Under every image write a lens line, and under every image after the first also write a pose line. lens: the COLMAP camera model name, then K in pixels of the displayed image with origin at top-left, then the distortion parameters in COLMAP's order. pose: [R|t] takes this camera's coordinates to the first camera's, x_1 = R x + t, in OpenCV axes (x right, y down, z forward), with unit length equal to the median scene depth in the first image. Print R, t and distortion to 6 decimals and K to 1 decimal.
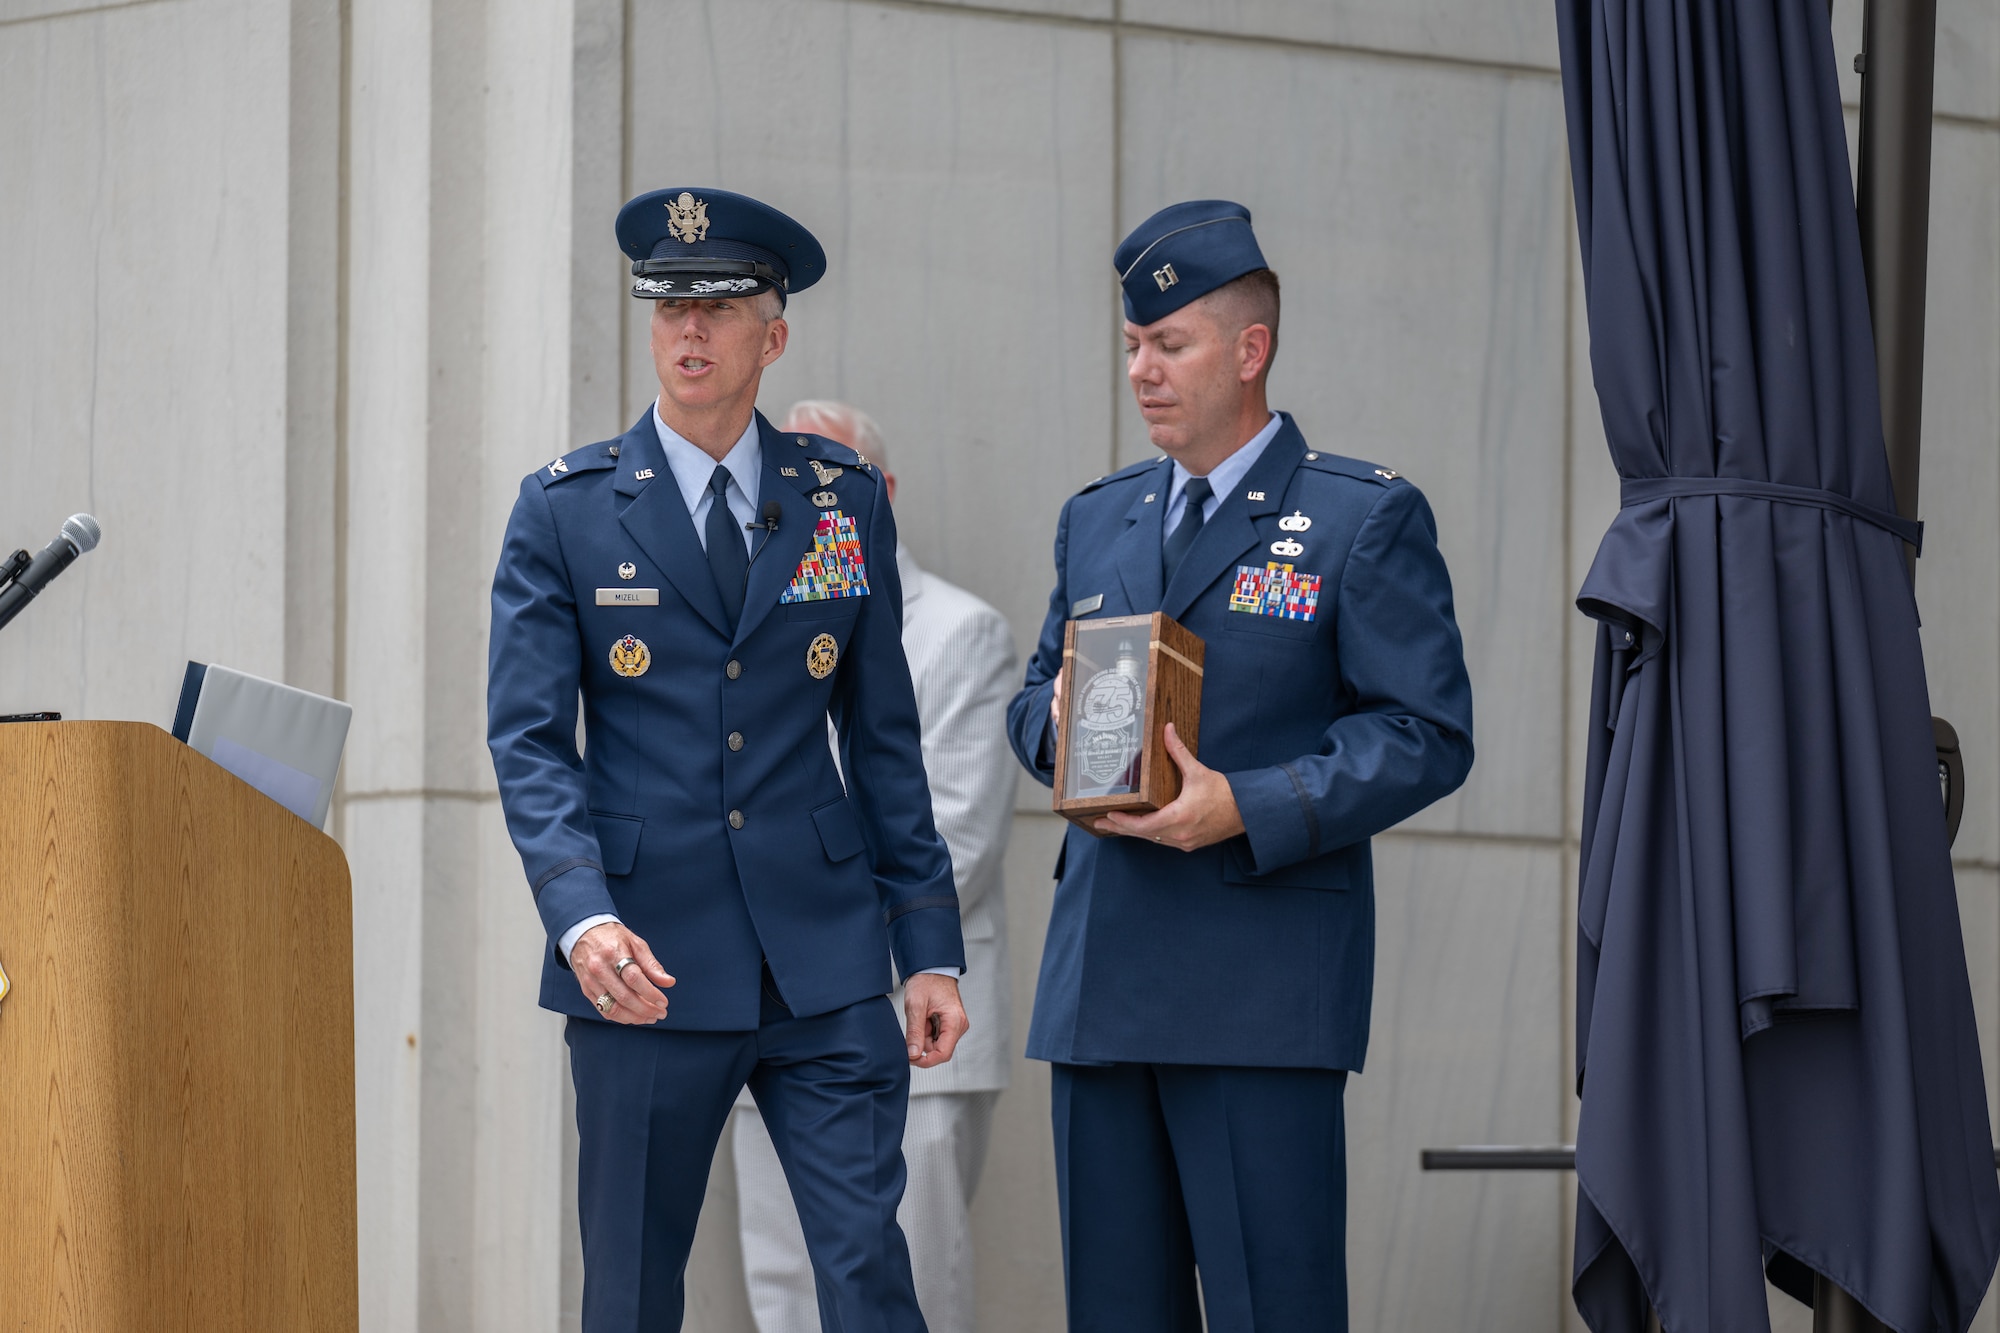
lens RADIAL K [[11635.0, 0, 1000.0], [0, 11635.0, 666.5], [0, 0, 1]] dist [0.192627, -10.222919]
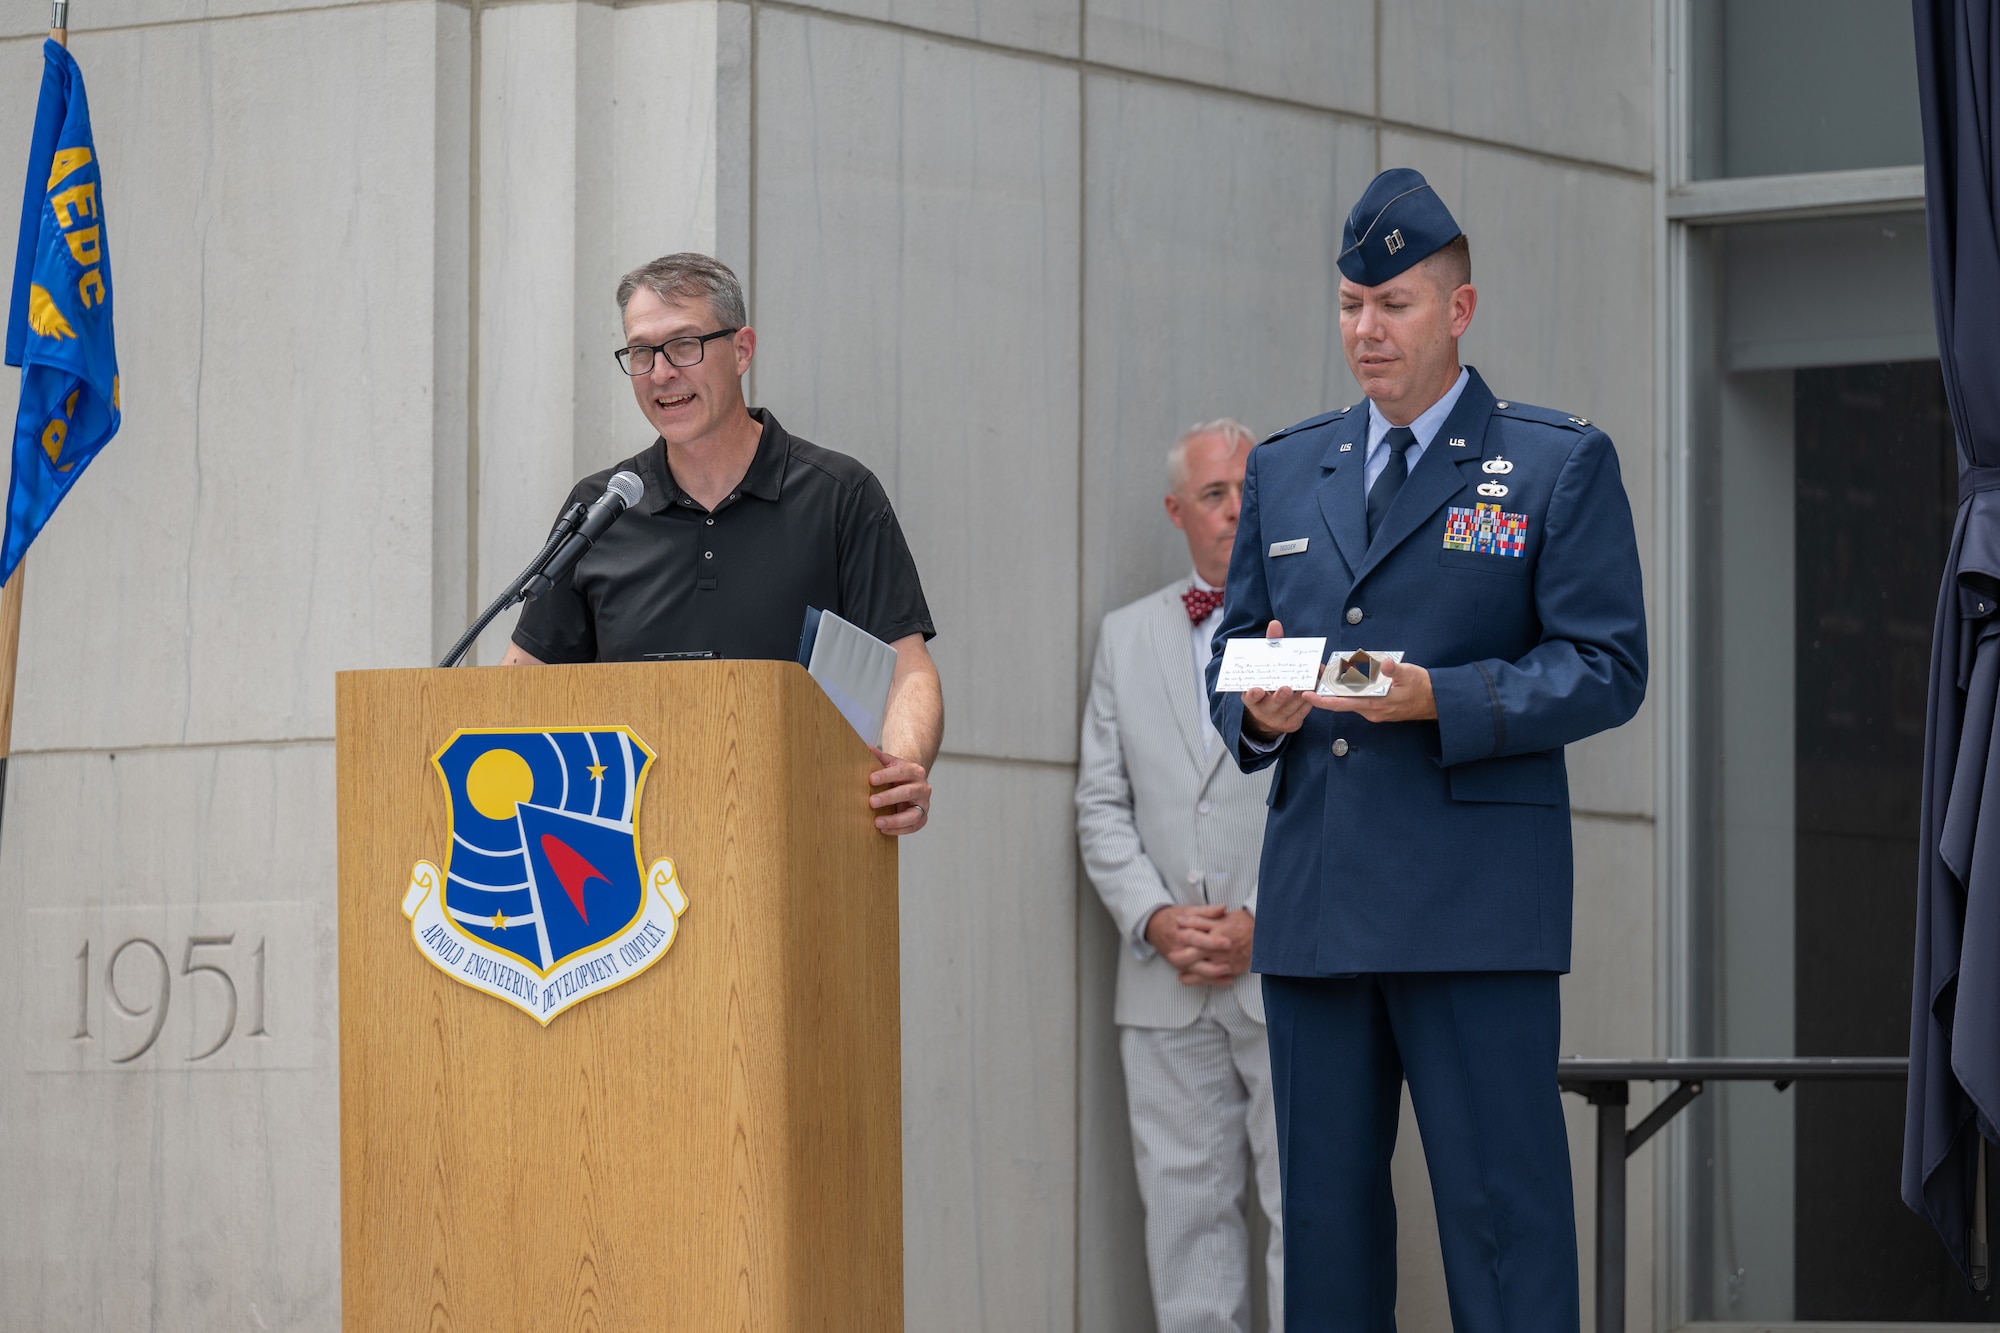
lens RADIAL K [[9533.0, 0, 1000.0], [0, 9533.0, 642.0], [0, 0, 1]] dist [0.041227, -2.471098]
pose [[0.964350, 0.015120, 0.264198, -0.286442], [-0.013994, 0.999883, -0.006141, 0.007982], [-0.264260, 0.002225, 0.964449, 0.132405]]
